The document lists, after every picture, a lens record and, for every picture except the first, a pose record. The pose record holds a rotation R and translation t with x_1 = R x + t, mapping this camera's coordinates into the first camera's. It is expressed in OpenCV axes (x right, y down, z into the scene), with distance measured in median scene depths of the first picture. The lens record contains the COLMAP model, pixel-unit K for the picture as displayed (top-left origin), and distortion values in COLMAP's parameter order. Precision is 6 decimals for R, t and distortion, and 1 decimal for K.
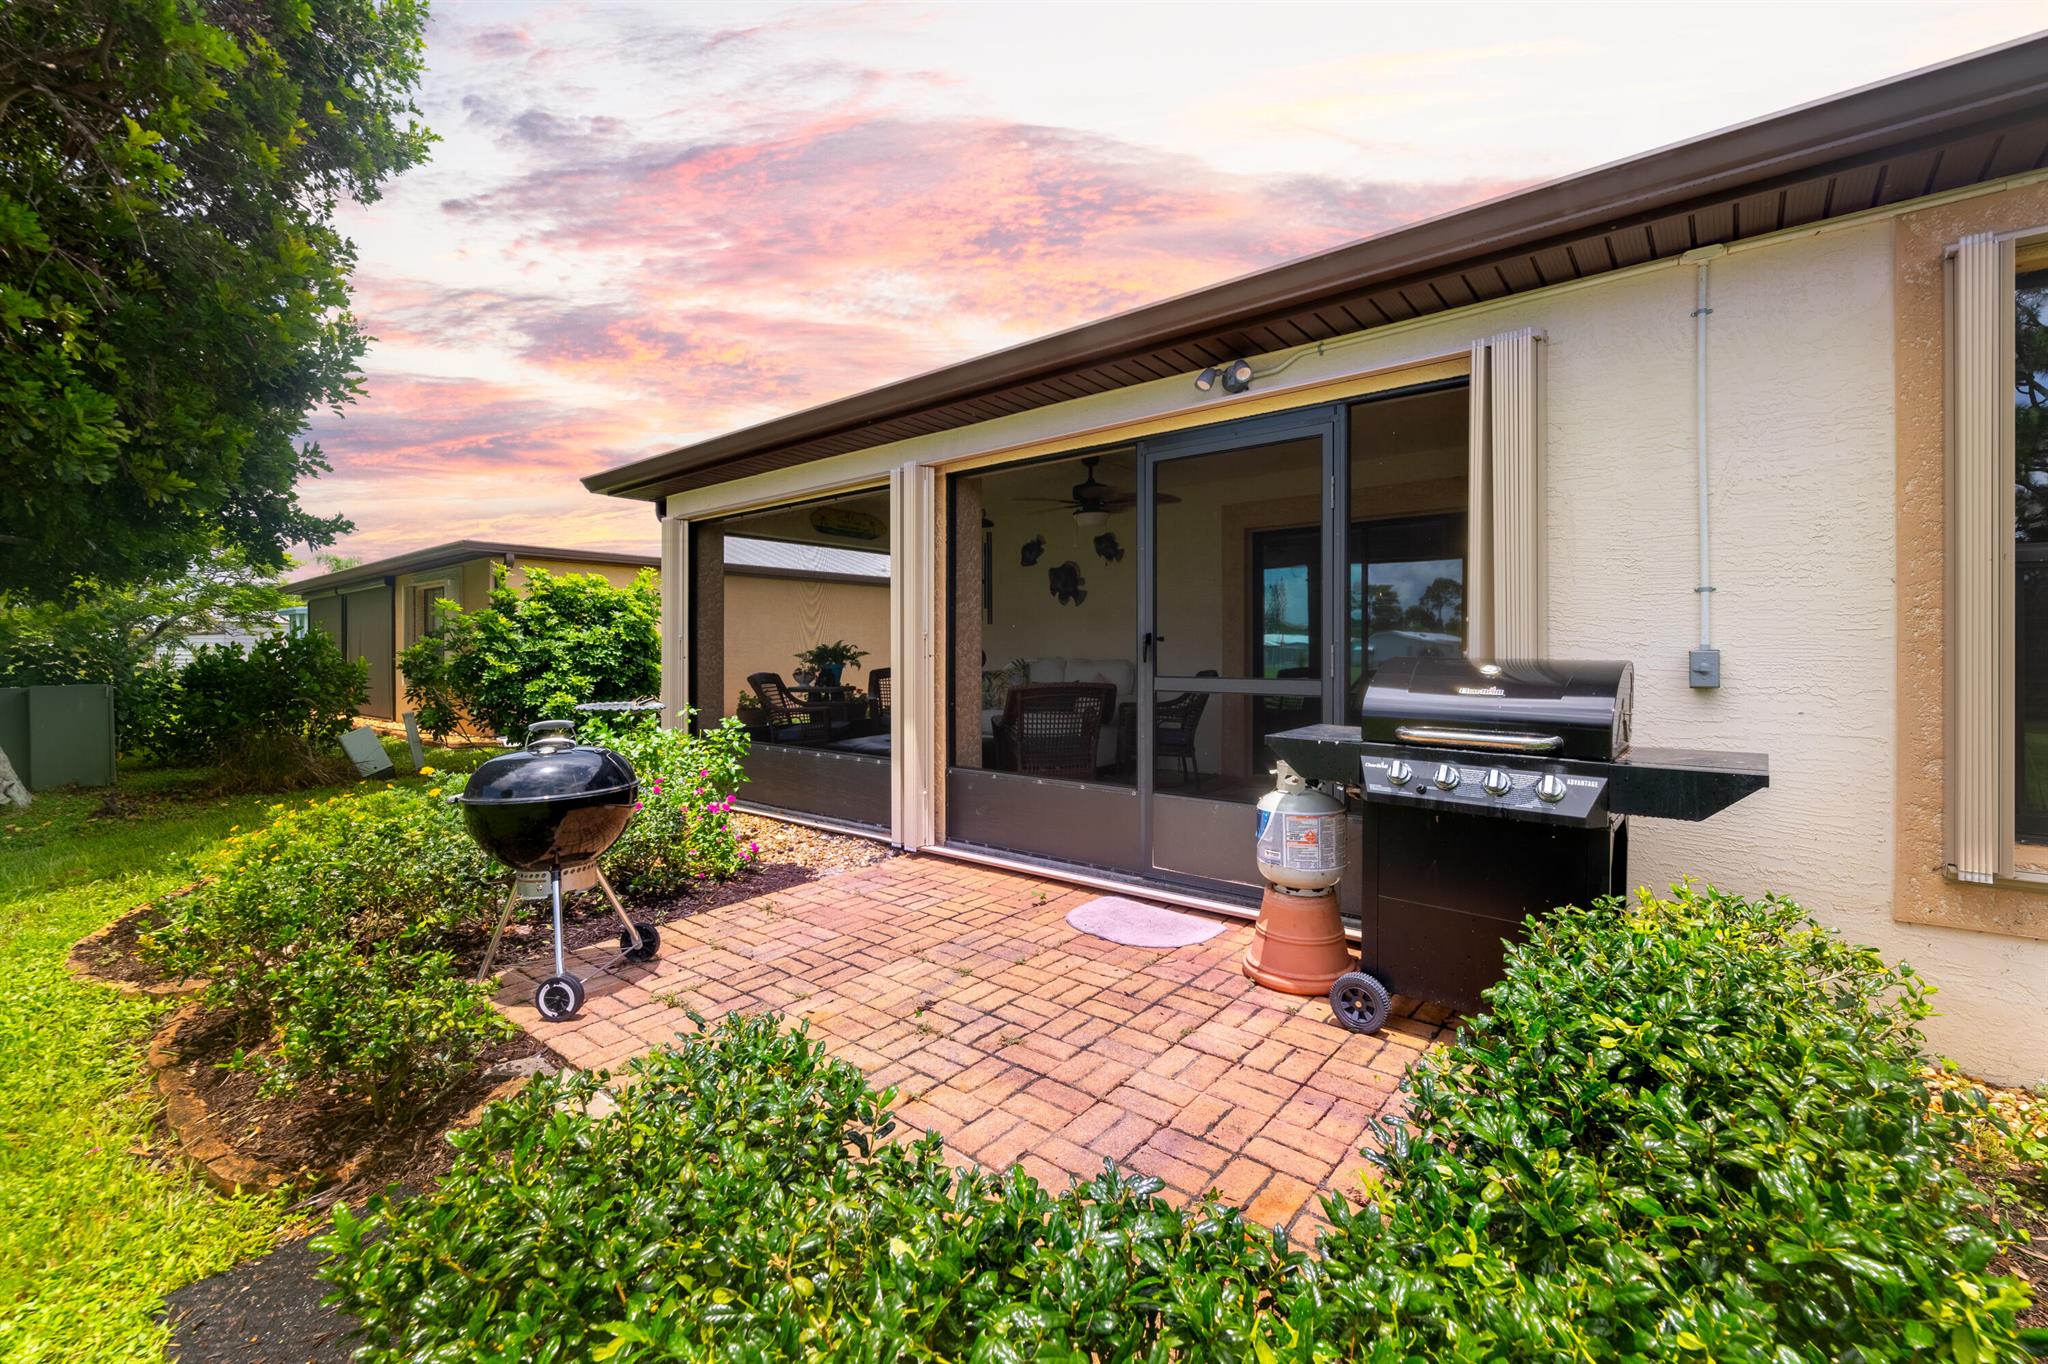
lens RADIAL K [[838.4, 0, 1026.3], [0, 838.4, 686.1], [0, 0, 1]] dist [0.001002, -0.000126]
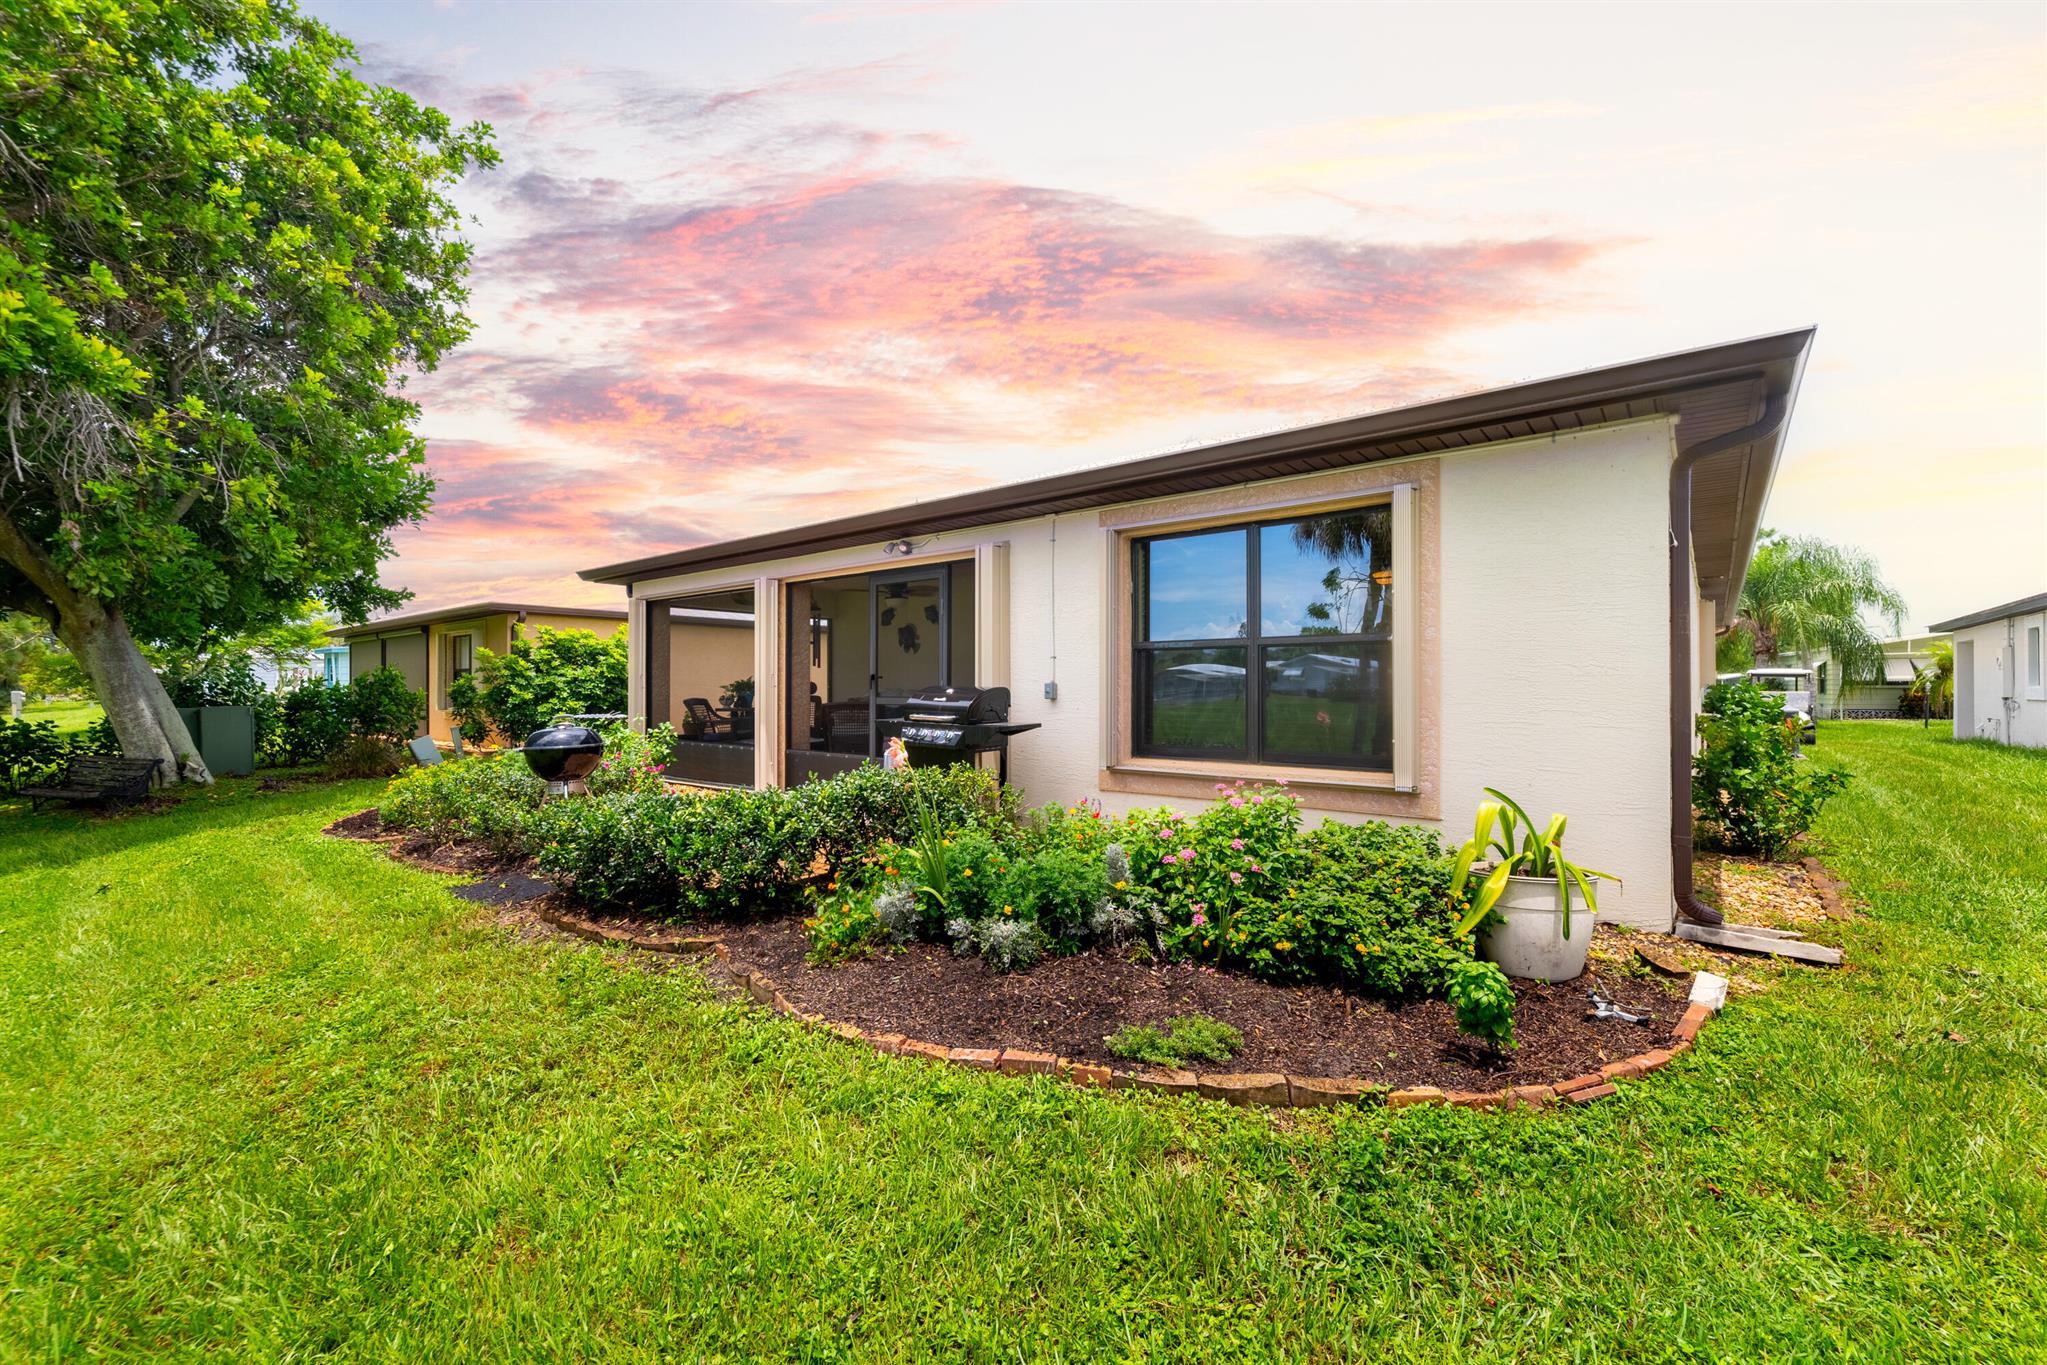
lens RADIAL K [[825.6, 0, 1024.6], [0, 825.6, 720.3], [0, 0, 1]] dist [0.001138, 0.000073]
pose [[0.999946, 0.001070, 0.010301, 0.233341], [-0.001069, 0.999999, -0.000091, 0.020992], [-0.010301, 0.000080, 0.999947, -0.442777]]
